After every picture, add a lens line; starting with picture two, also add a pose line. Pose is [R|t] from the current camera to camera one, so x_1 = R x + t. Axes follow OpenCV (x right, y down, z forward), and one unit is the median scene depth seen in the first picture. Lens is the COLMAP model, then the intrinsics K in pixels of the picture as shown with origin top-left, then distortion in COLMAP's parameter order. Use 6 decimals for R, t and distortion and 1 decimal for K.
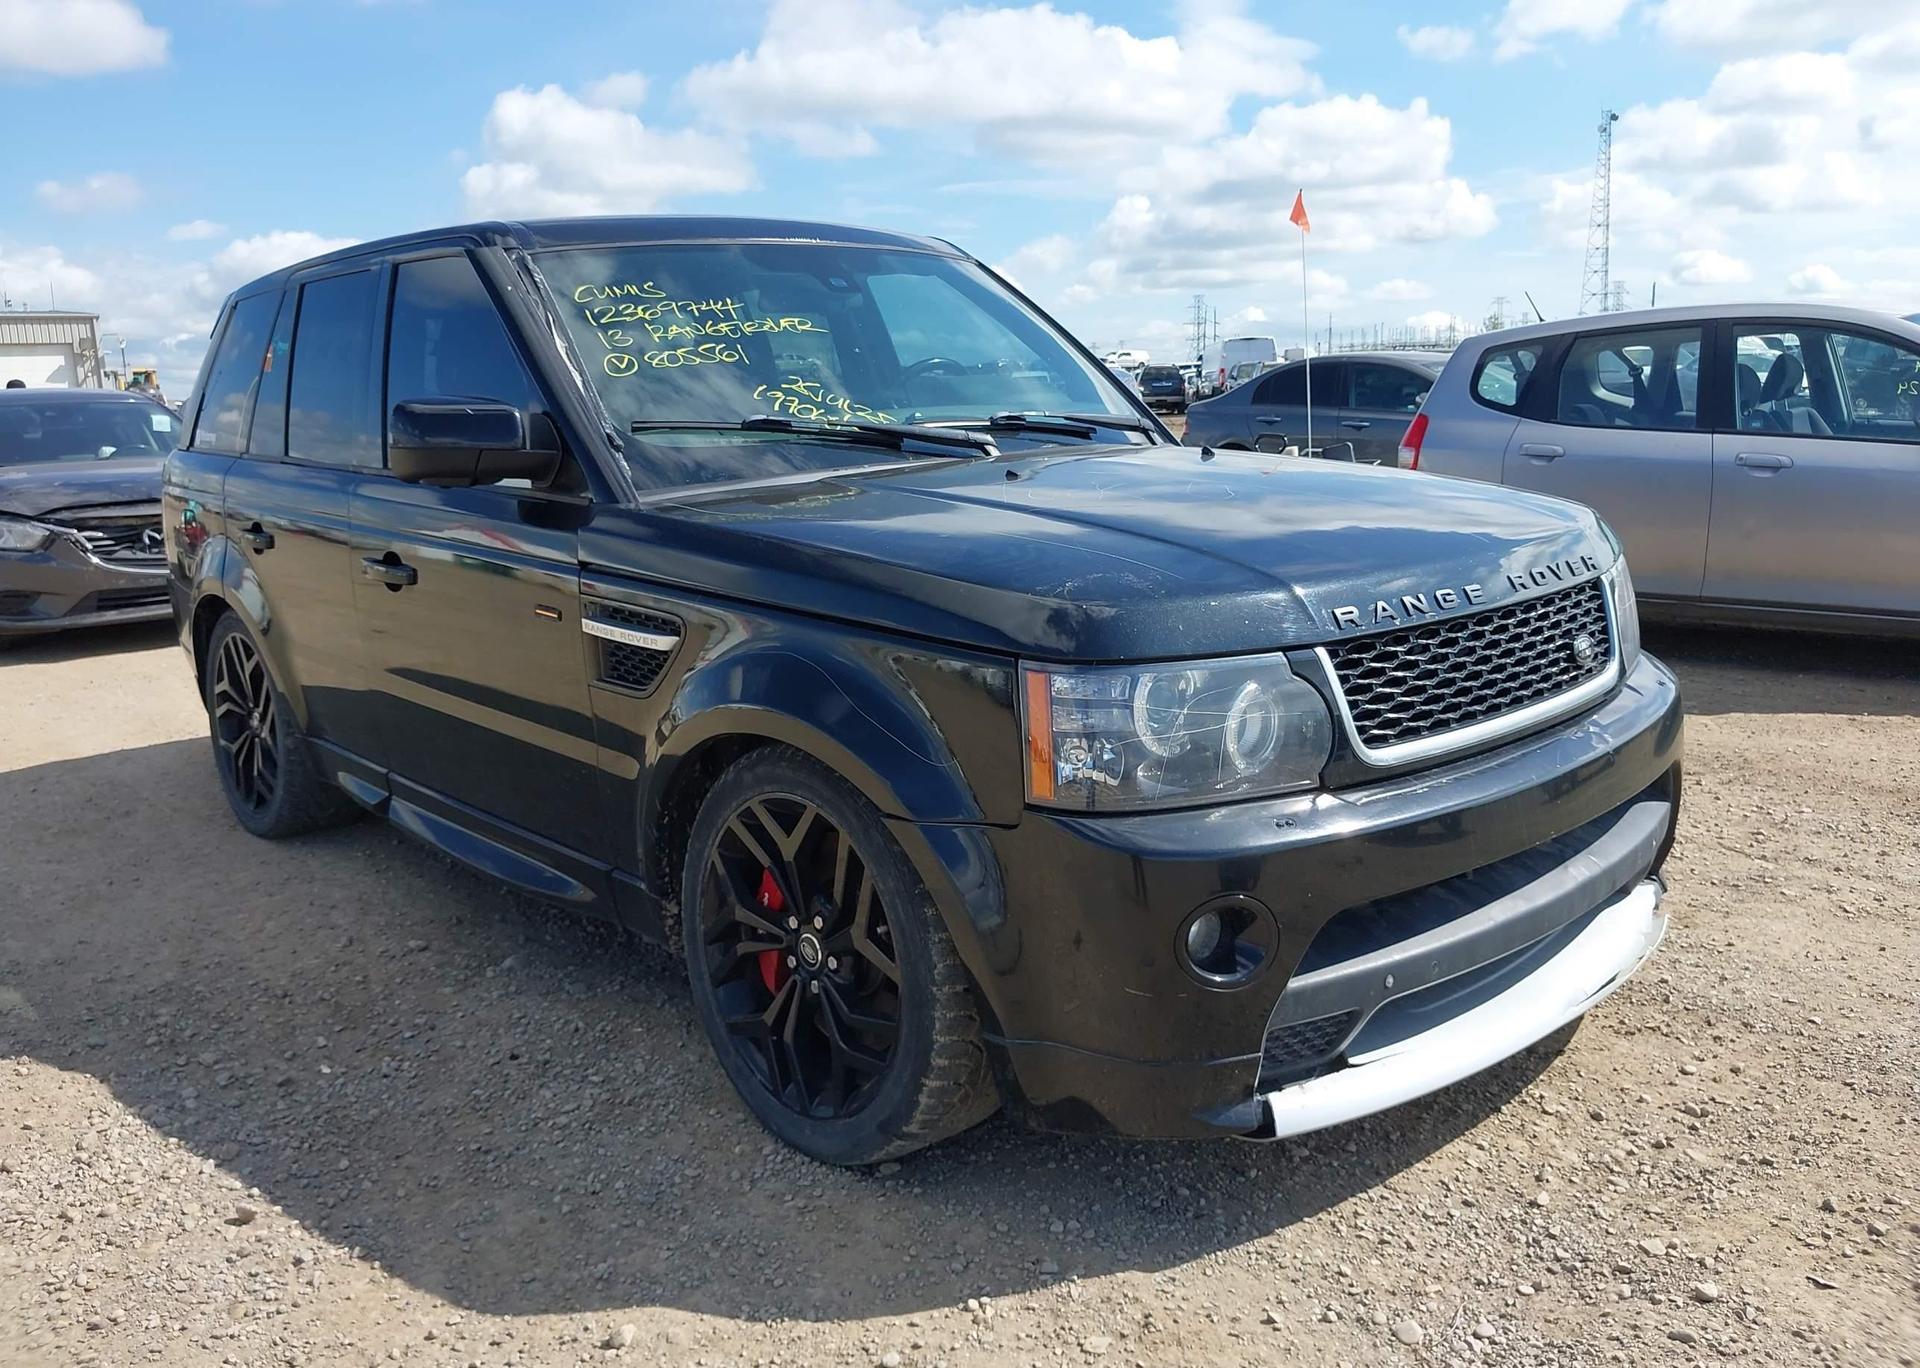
lens RADIAL K [[1566.7, 0, 919.5], [0, 1566.7, 680.1], [0, 0, 1]] dist [0.071862, -0.002169]
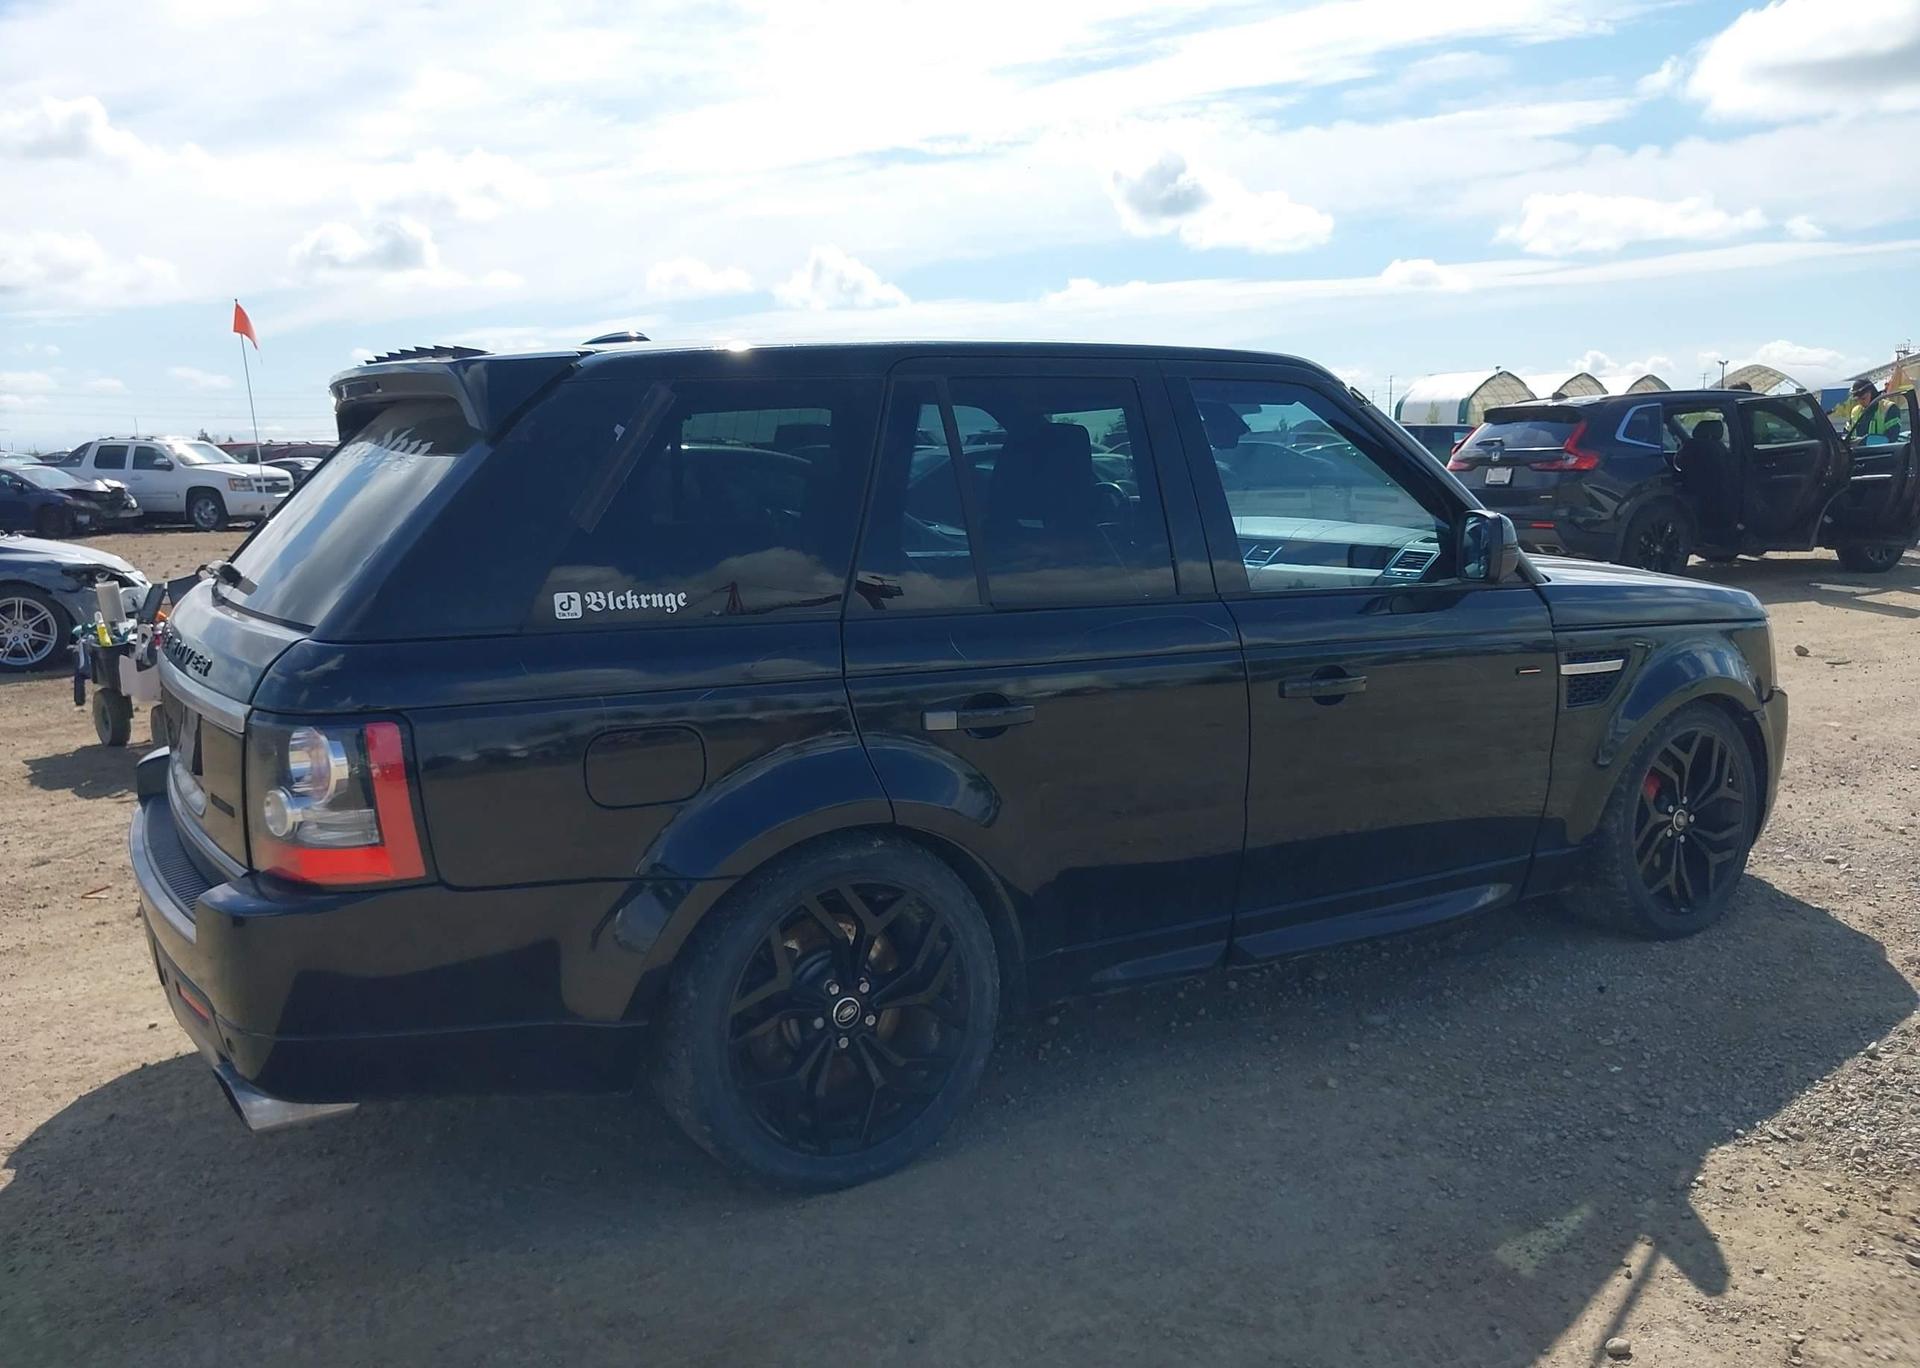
lens RADIAL K [[1592.8, 0, 944.7], [0, 1592.8, 690.3], [0, 0, 1]] dist [0.014125, -0.014275]
pose [[0.122374, -0.123435, 0.984778, -1.801006], [0.189451, 0.976896, 0.098905, -0.280988], [-0.974235, 0.174464, 0.142931, 1.441925]]
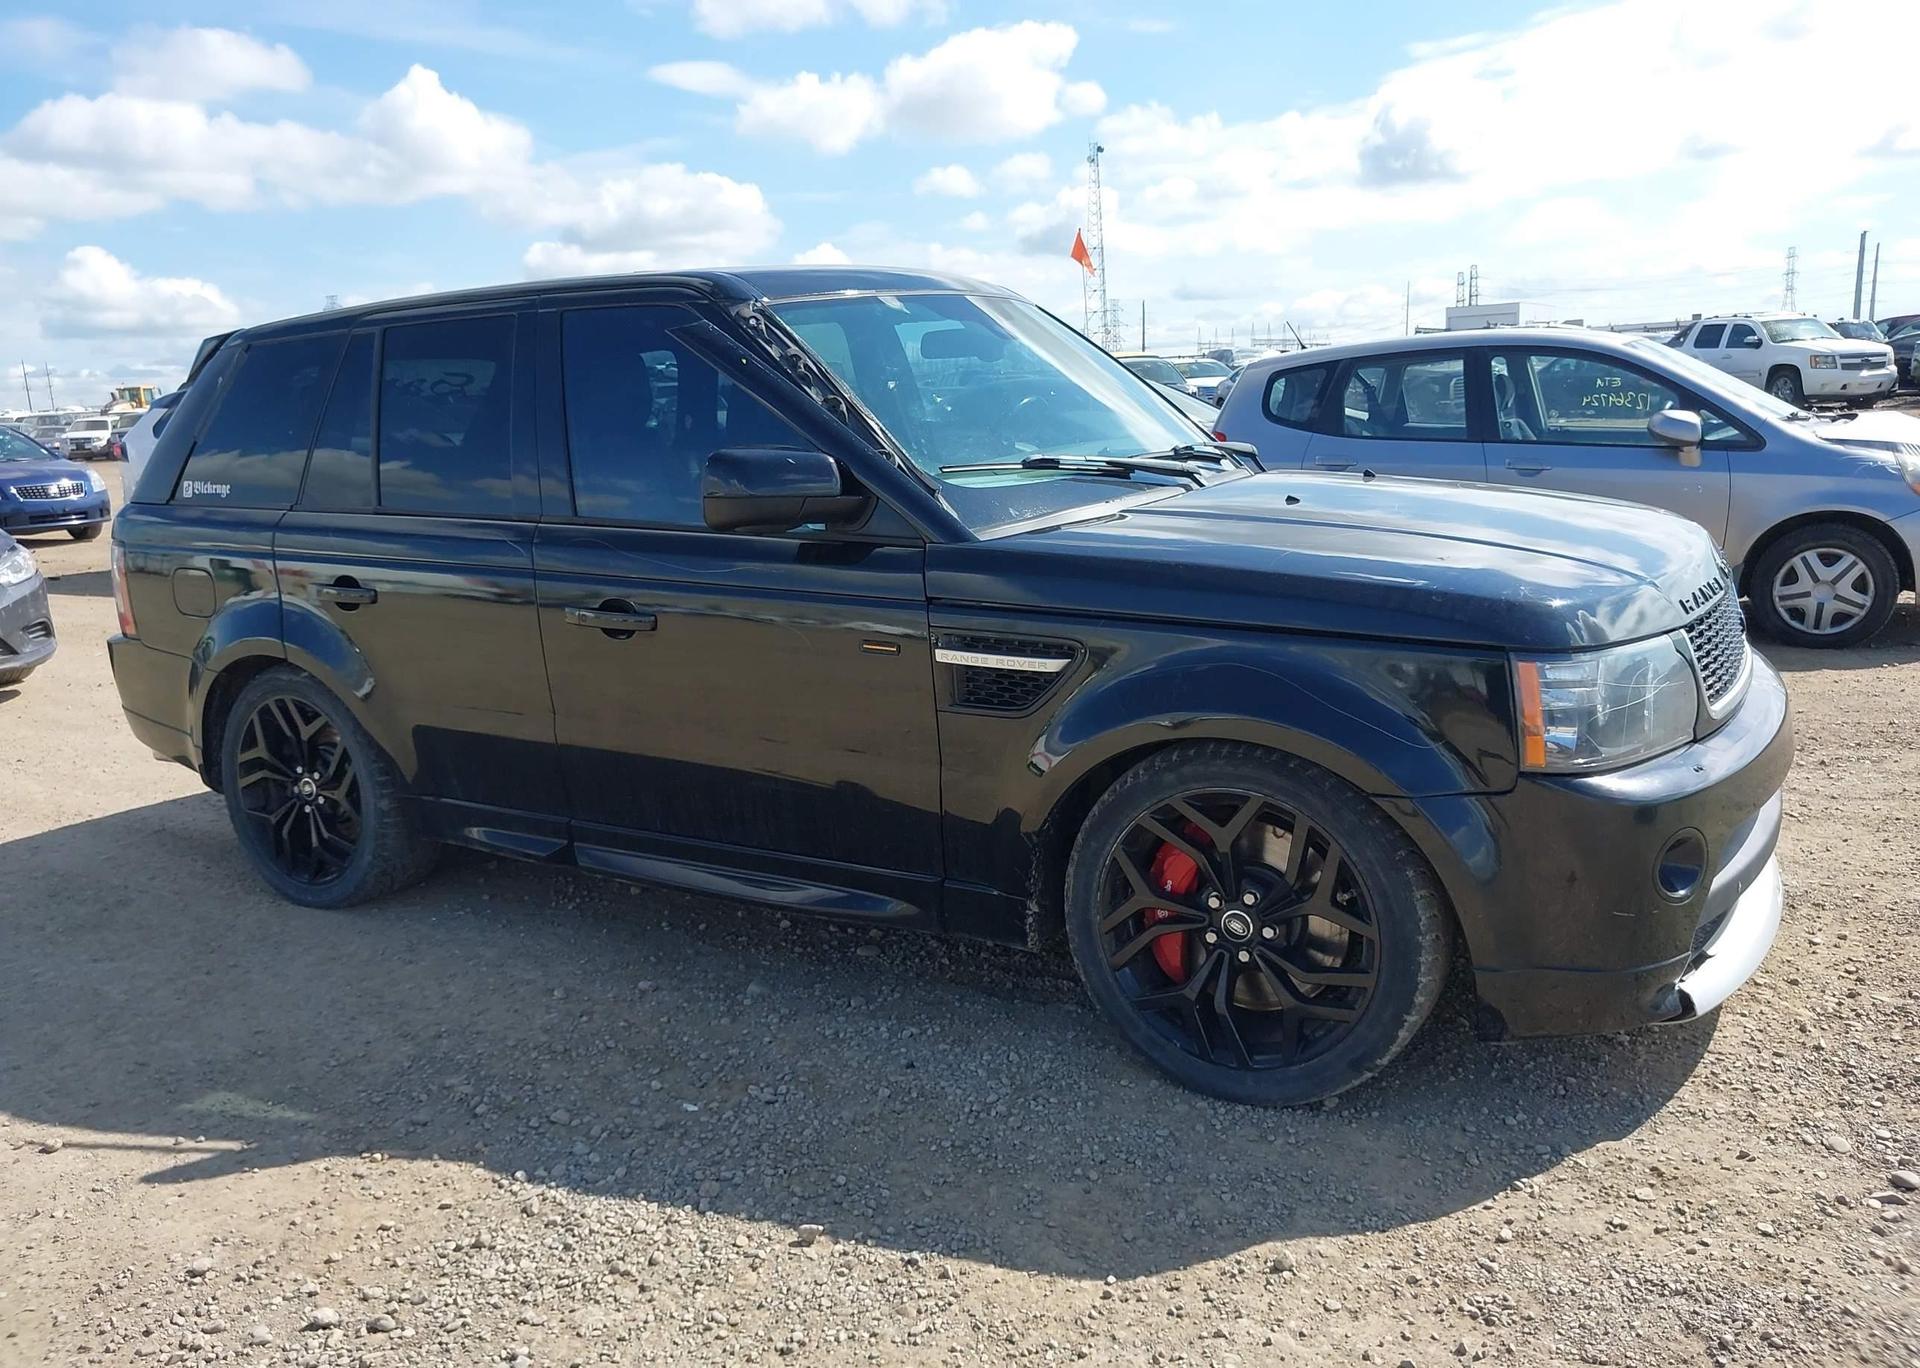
lens RADIAL K [[1571.9, 0, 886.4], [0, 1571.9, 686.5], [0, 0, 1]] dist [0.018352, -0.015036]
pose [[0.953442, -0.074465, 0.292238, -0.602157], [0.075331, 0.997124, 0.008308, -0.026744], [-0.292017, 0.014093, 0.956309, -0.013213]]
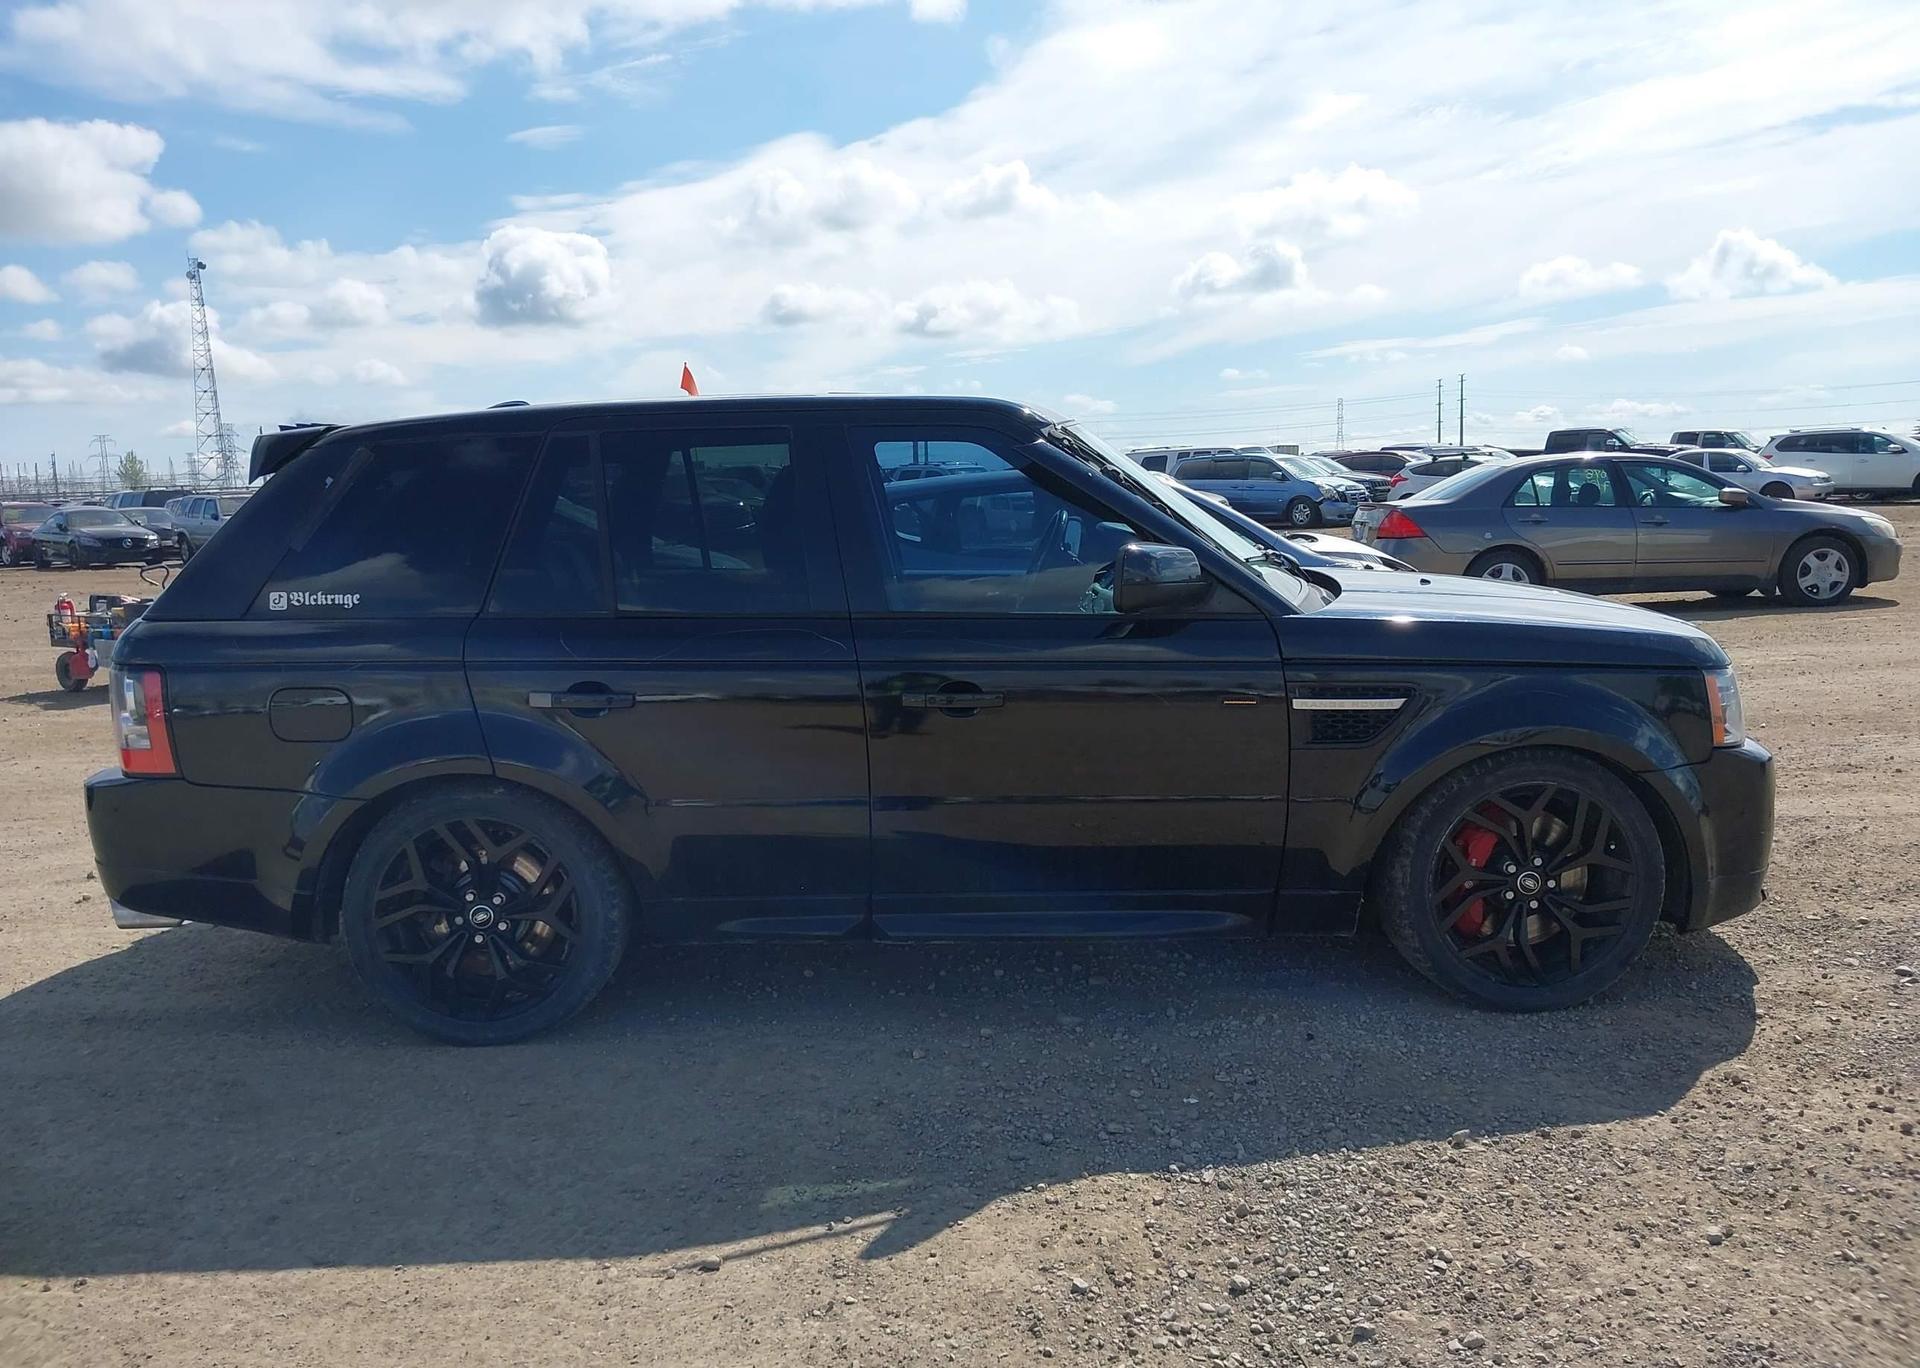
lens RADIAL K [[1585.5, 0, 918.2], [0, 1585.5, 721.6], [0, 0, 1]] dist [0.000231, -0.003777]
pose [[0.638815, -0.107461, 0.761819, -1.570811], [0.150715, 0.988491, 0.013055, -0.093871], [-0.754454, 0.106477, 0.647659, 0.401508]]
